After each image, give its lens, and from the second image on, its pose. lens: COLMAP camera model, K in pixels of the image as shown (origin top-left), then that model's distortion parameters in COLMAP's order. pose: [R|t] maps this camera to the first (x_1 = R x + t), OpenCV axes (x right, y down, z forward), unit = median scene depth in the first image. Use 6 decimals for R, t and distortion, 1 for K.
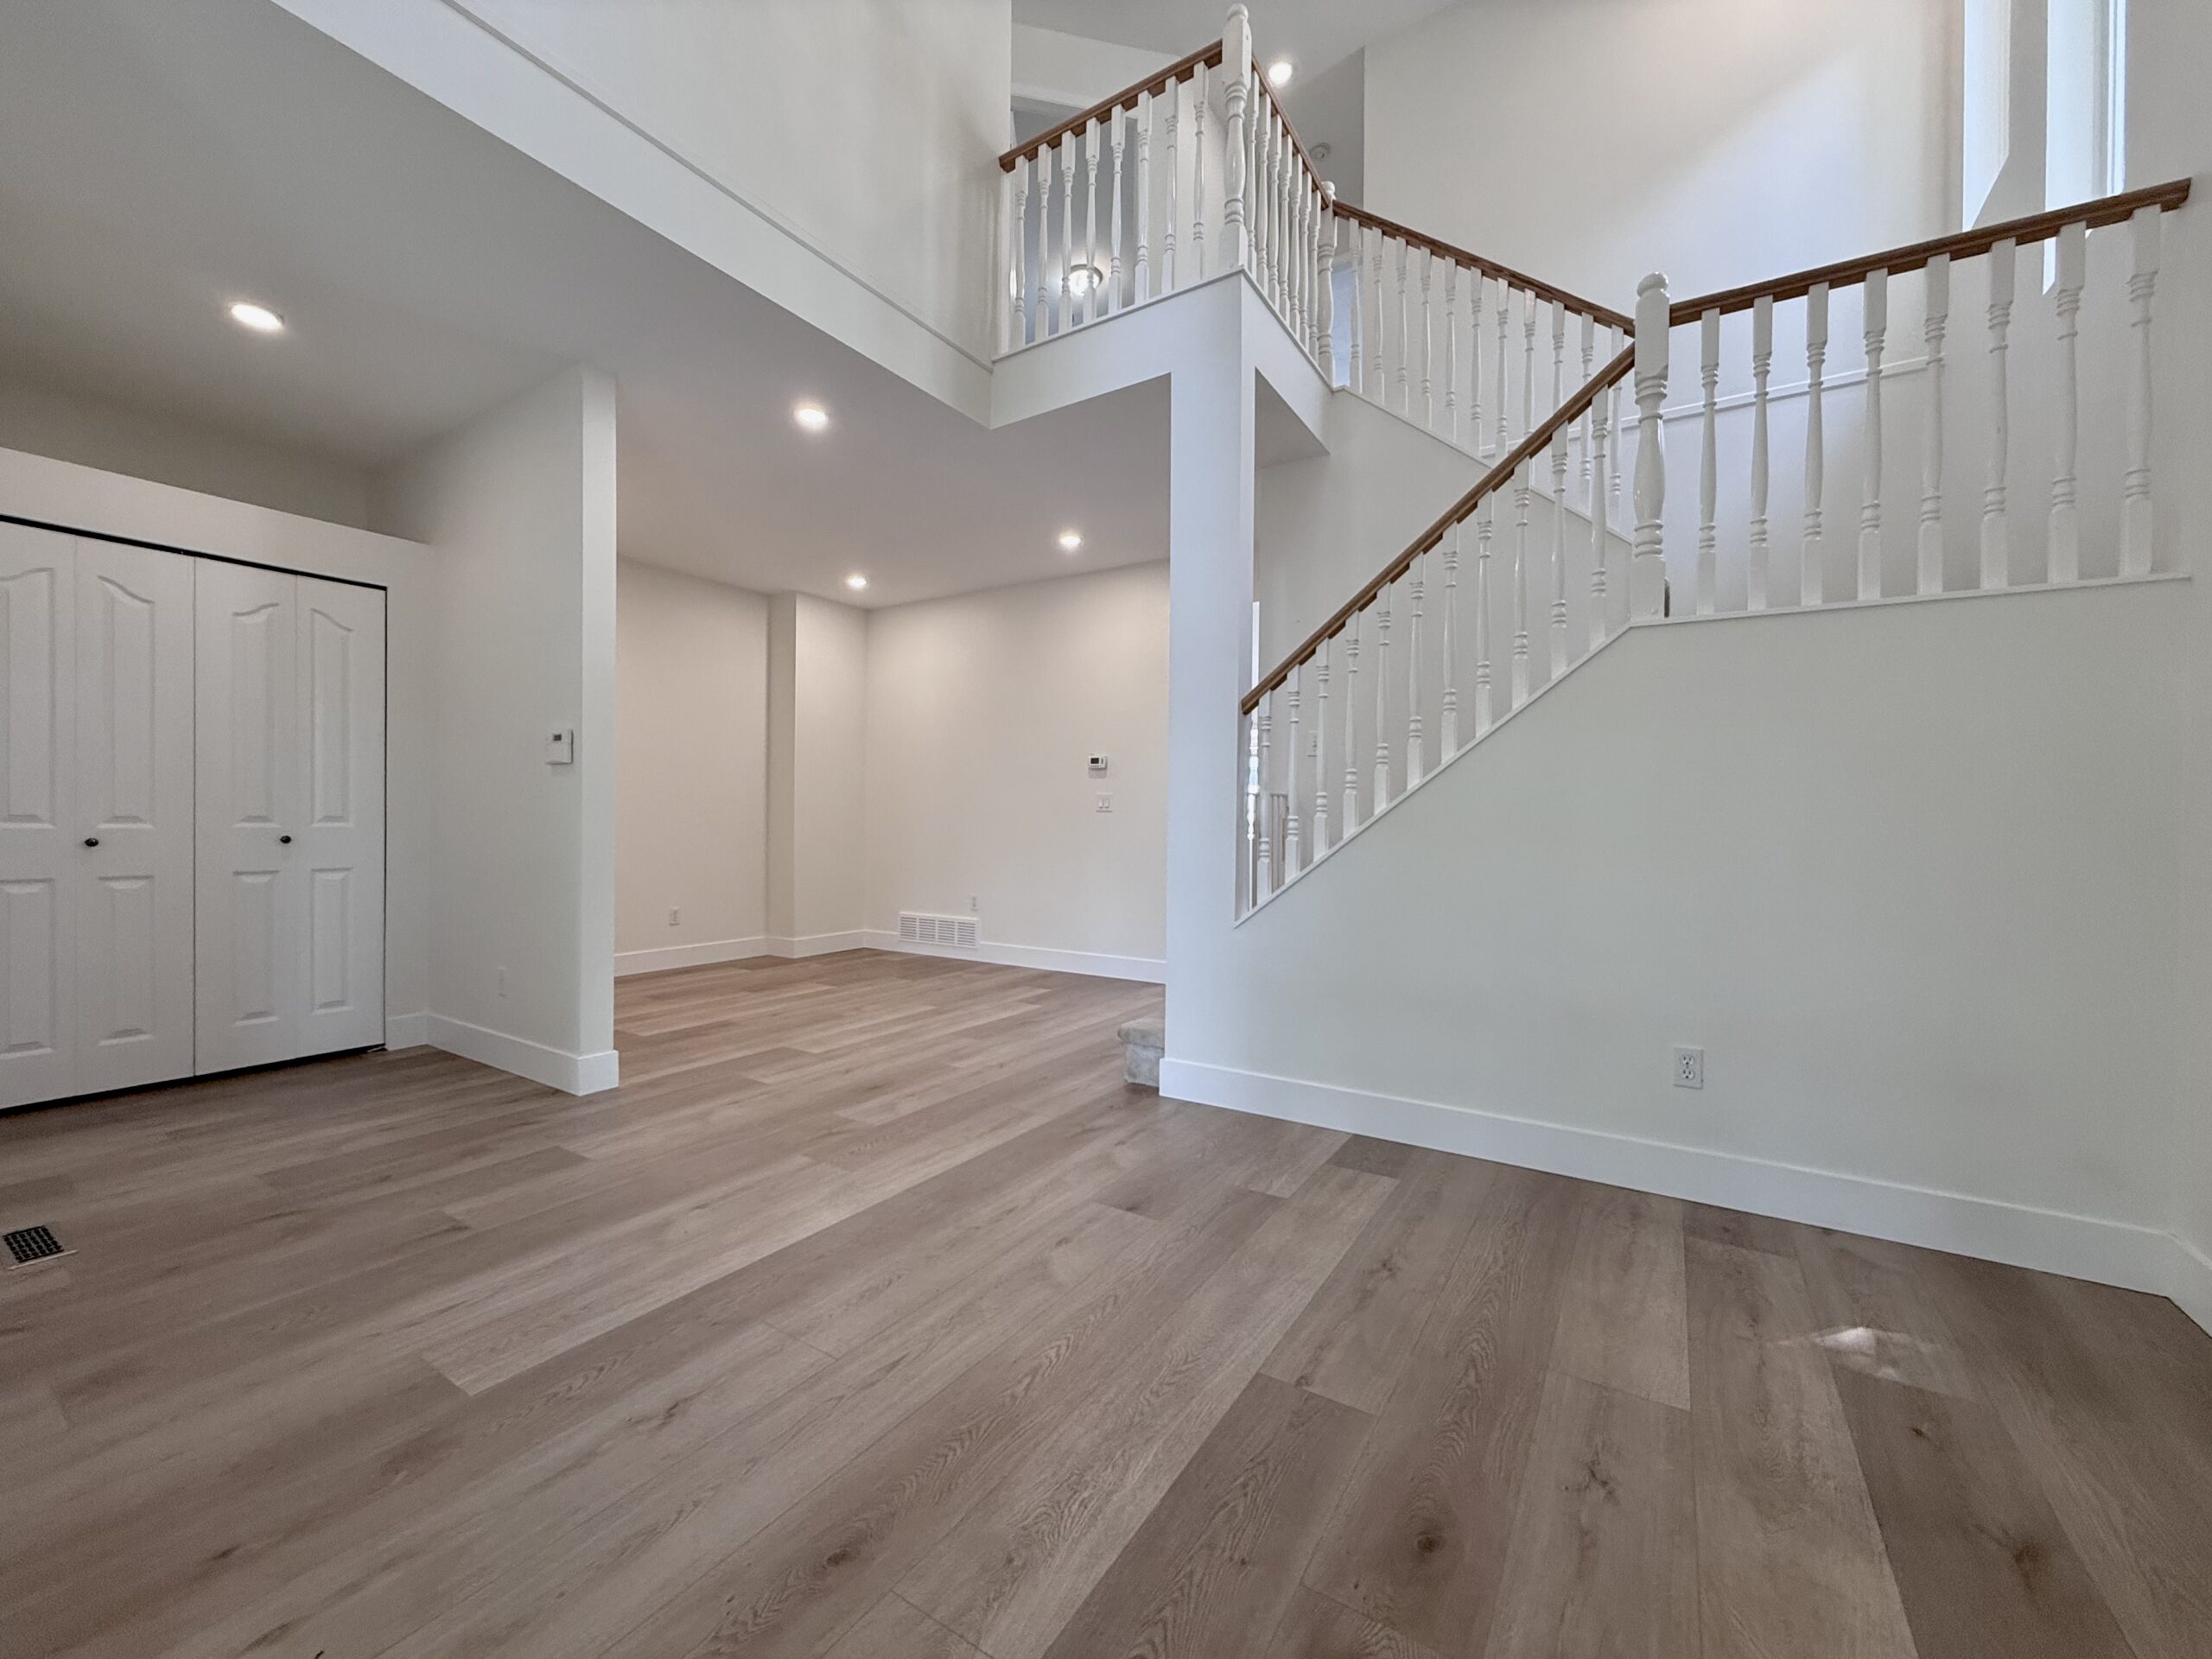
lens RADIAL K [[881.1, 0, 1099.5], [0, 881.1, 829.5], [0, 0, 1]] dist [-0.001697, 0.000336]
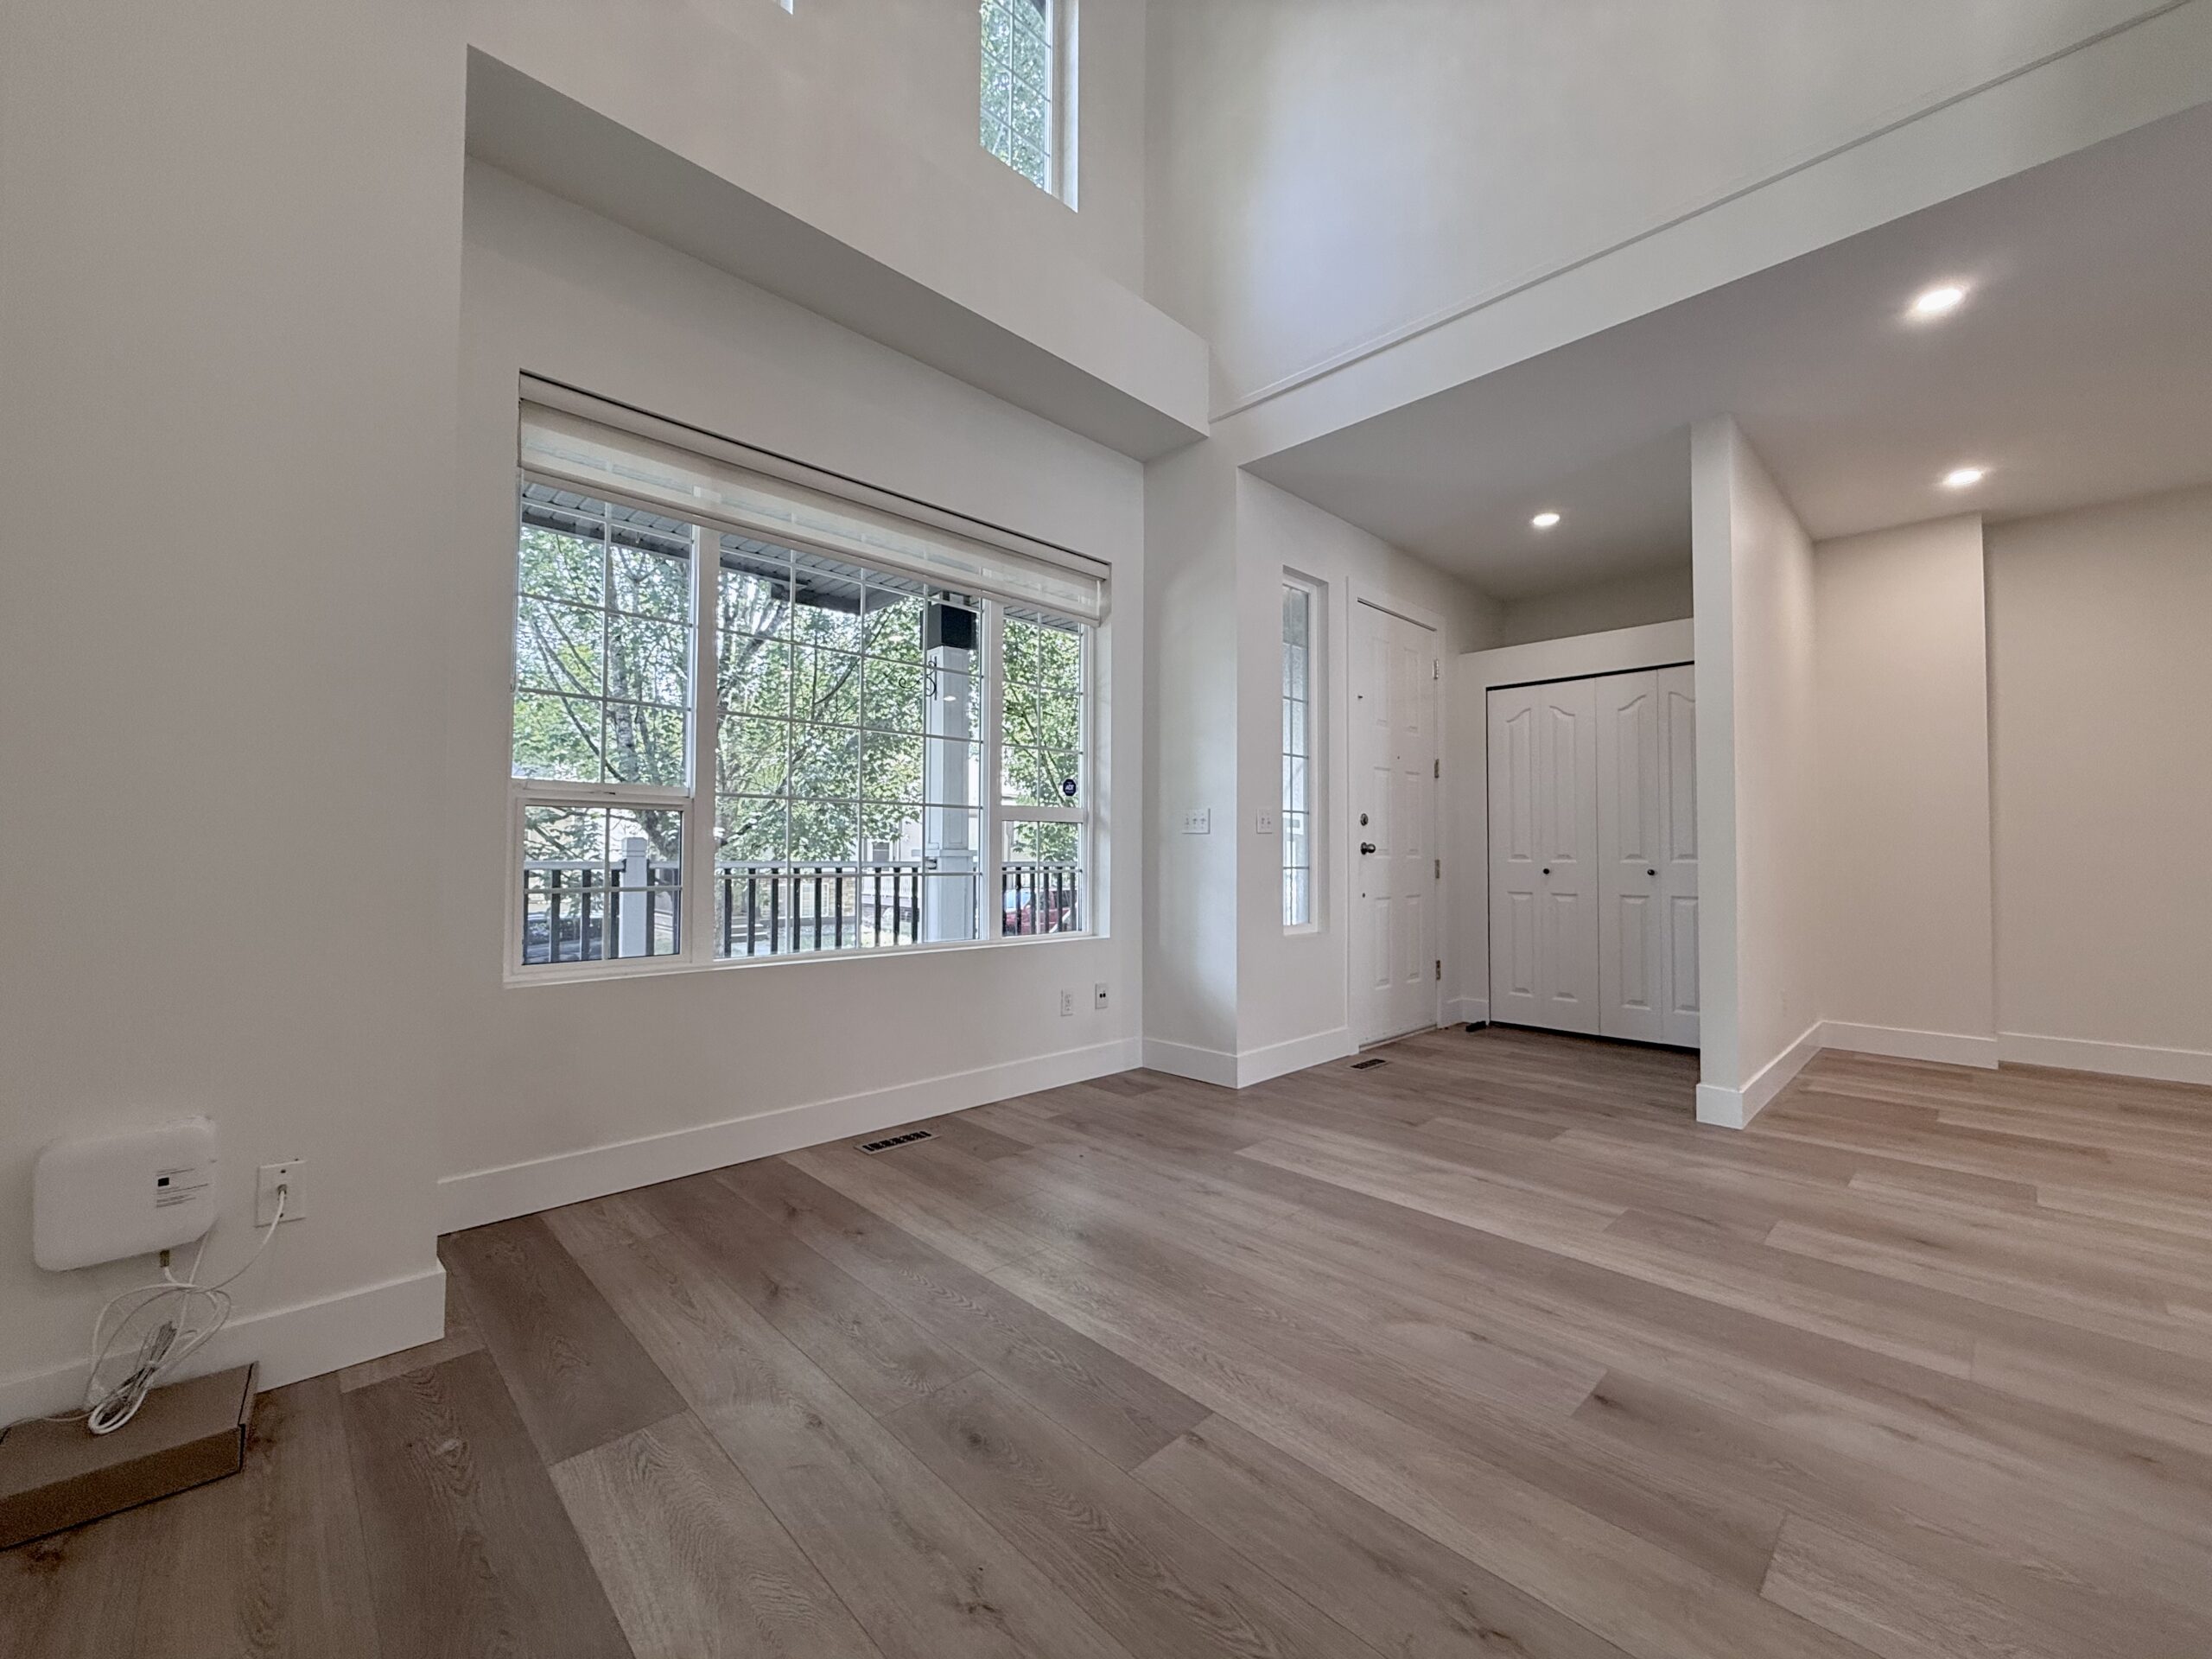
lens RADIAL K [[881.1, 0, 1099.5], [0, 881.1, 829.5], [0, 0, 1]] dist [-0.001697, 0.000336]
pose [[-0.231454, -0.038043, -0.972102, 0.752682], [-0.016161, 0.999248, -0.035257, 0.010118], [0.972712, 0.007549, -0.231894, 0.705671]]
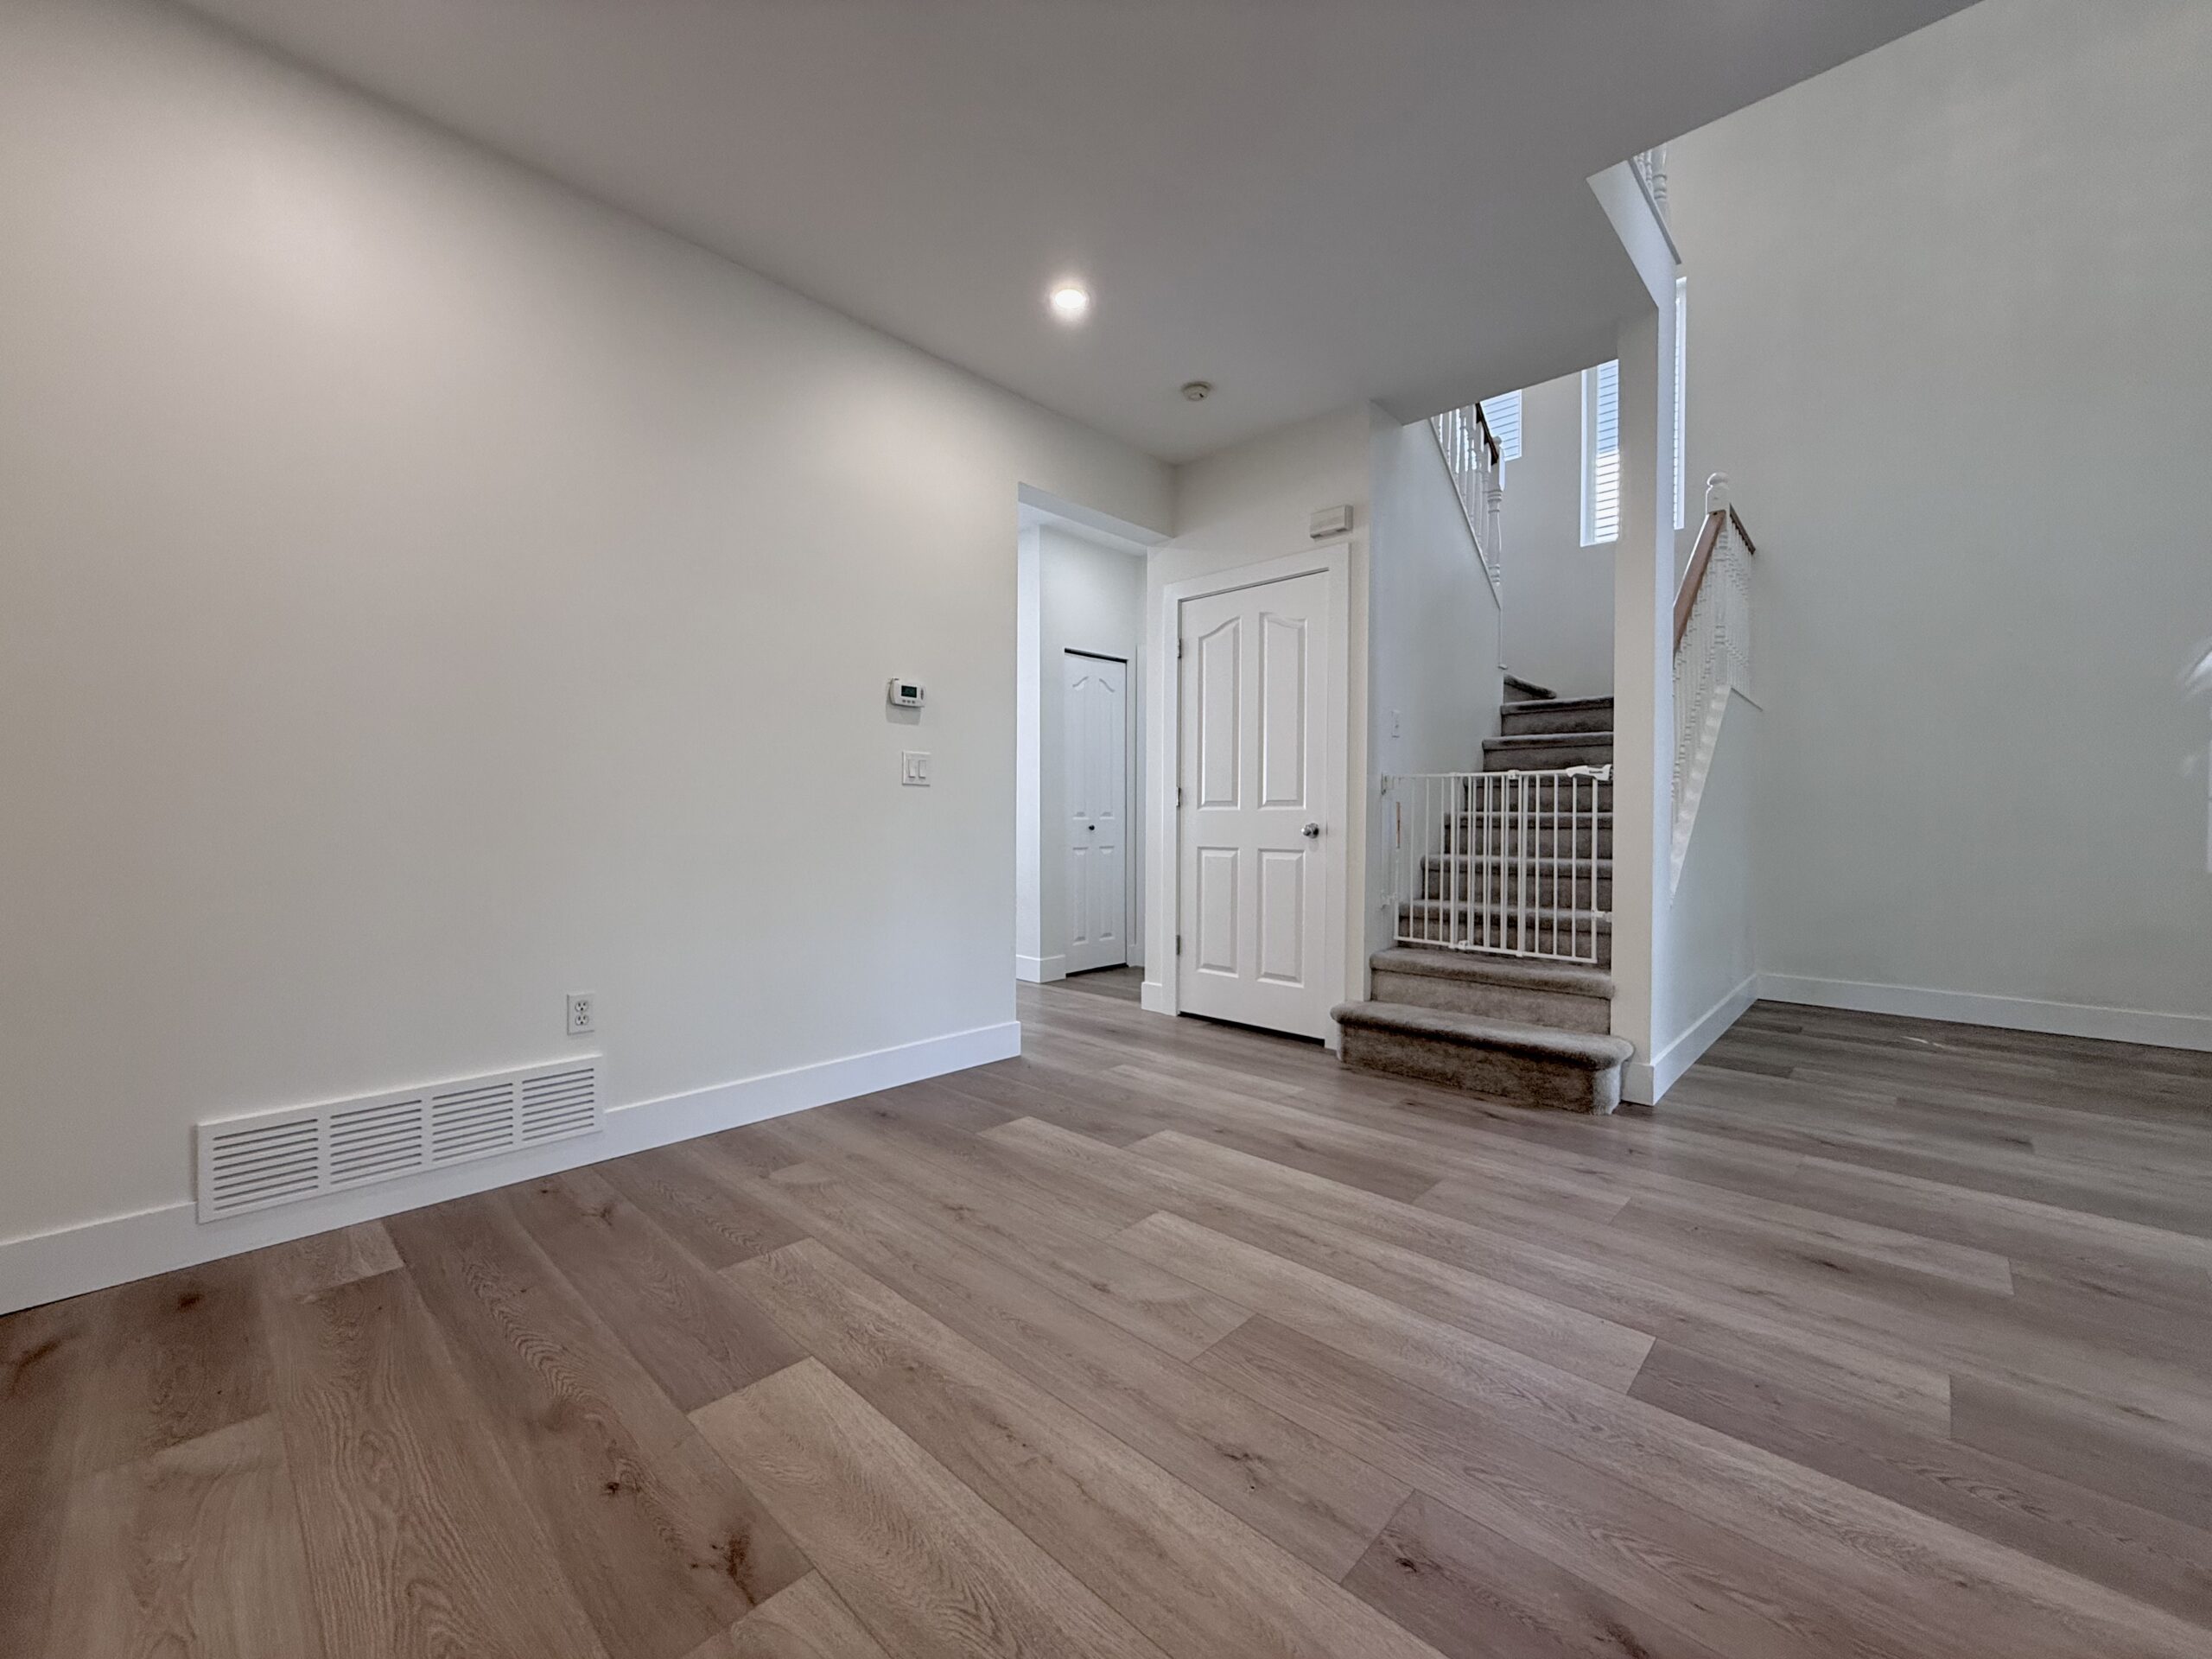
lens RADIAL K [[881.1, 0, 1099.5], [0, 881.1, 829.5], [0, 0, 1]] dist [-0.001697, 0.000336]
pose [[0.189269, -0.023243, 0.981650, -1.197970], [0.006088, 0.999728, 0.022497, -0.009653], [-0.981906, 0.001718, 0.189359, 1.798644]]
